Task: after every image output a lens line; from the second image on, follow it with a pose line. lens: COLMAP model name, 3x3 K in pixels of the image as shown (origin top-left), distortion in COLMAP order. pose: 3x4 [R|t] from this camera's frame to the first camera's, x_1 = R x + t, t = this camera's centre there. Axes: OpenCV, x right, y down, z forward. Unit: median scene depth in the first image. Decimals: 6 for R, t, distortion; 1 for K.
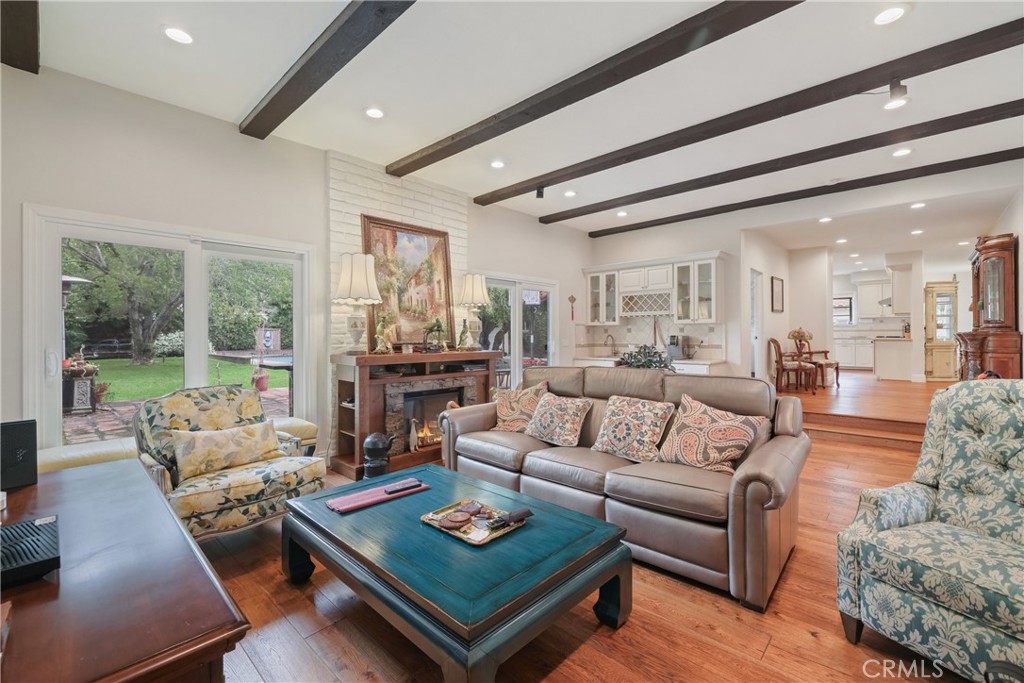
lens RADIAL K [[437.0, 0, 519.4], [0, 437.0, 333.5], [0, 0, 1]] dist [0.000717, -0.000096]
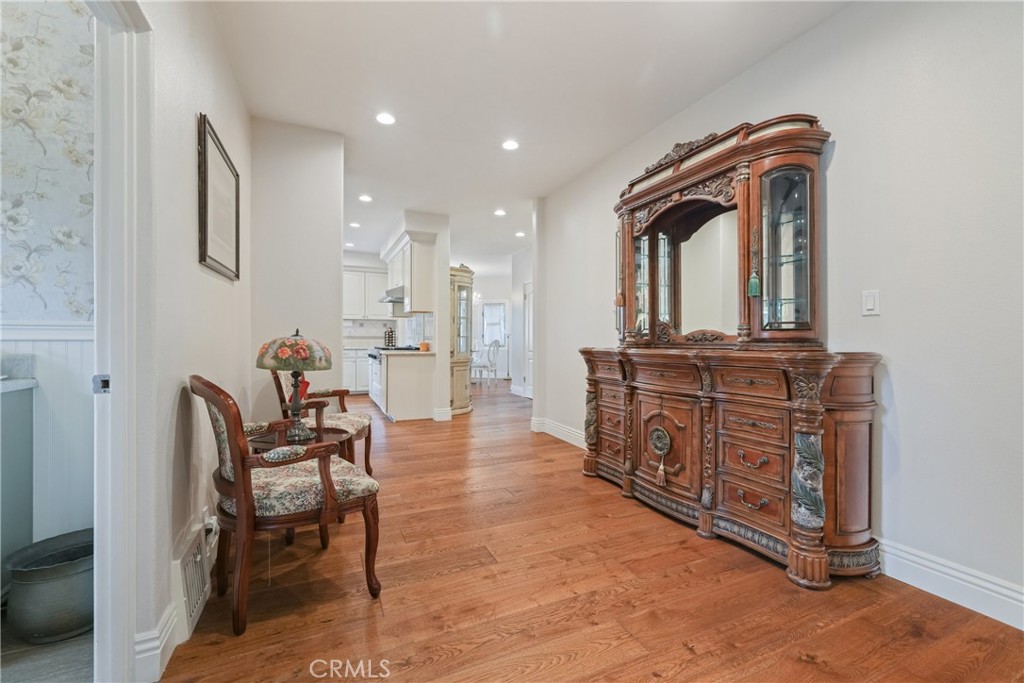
lens RADIAL K [[424.7, 0, 511.0], [0, 424.7, 337.6], [0, 0, 1]] dist [0.000485, 0.000003]
pose [[0.396225, 0.006337, 0.918132, 0.686604], [-0.006596, 0.999970, -0.004055, -0.013771], [-0.918130, -0.004449, 0.396255, 1.194827]]
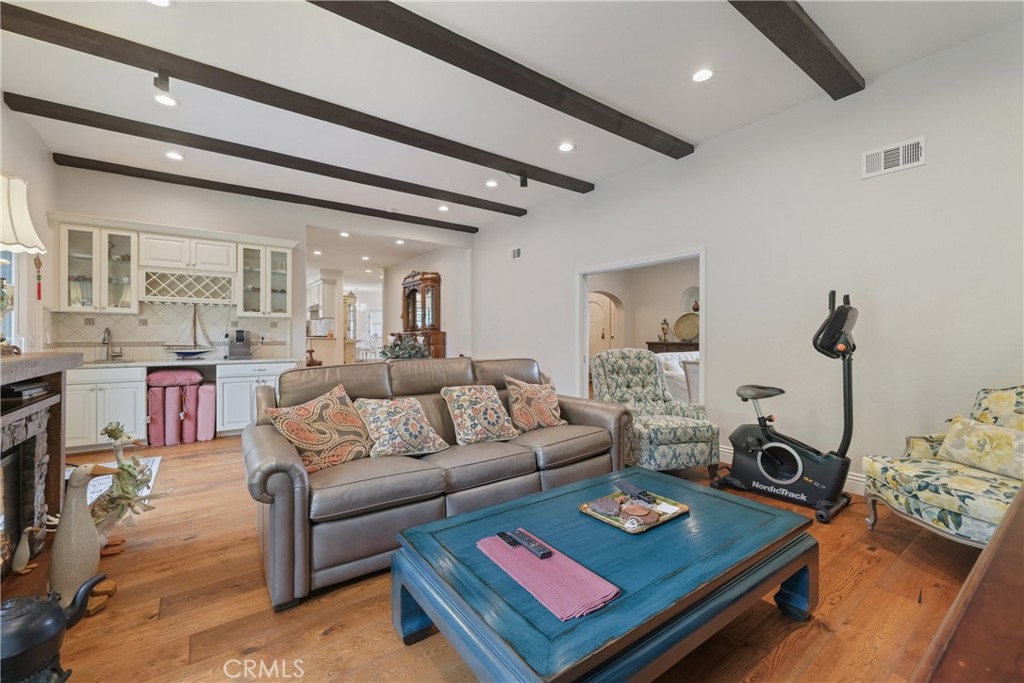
lens RADIAL K [[424.7, 0, 511.0], [0, 424.7, 337.6], [0, 0, 1]] dist [0.000485, 0.000003]
pose [[0.190906, 0.004024, 0.981600, -0.442306], [-0.006162, 0.999977, -0.002901, 0.023254], [-0.981589, -0.005495, 0.190927, 0.450493]]
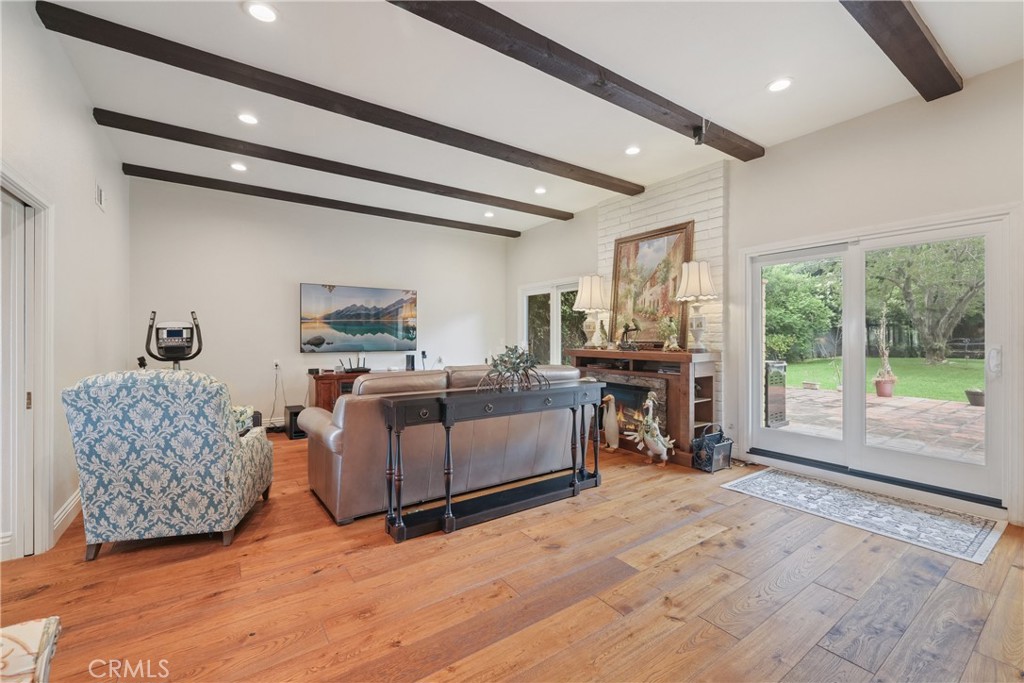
lens RADIAL K [[424.7, 0, 511.0], [0, 424.7, 337.6], [0, 0, 1]] dist [0.000485, 0.000003]
pose [[-0.219933, 0.006955, -0.975490, 0.839179], [0.005019, 0.999969, 0.005998, 0.003848], [0.975502, -0.003577, -0.219962, 0.891278]]
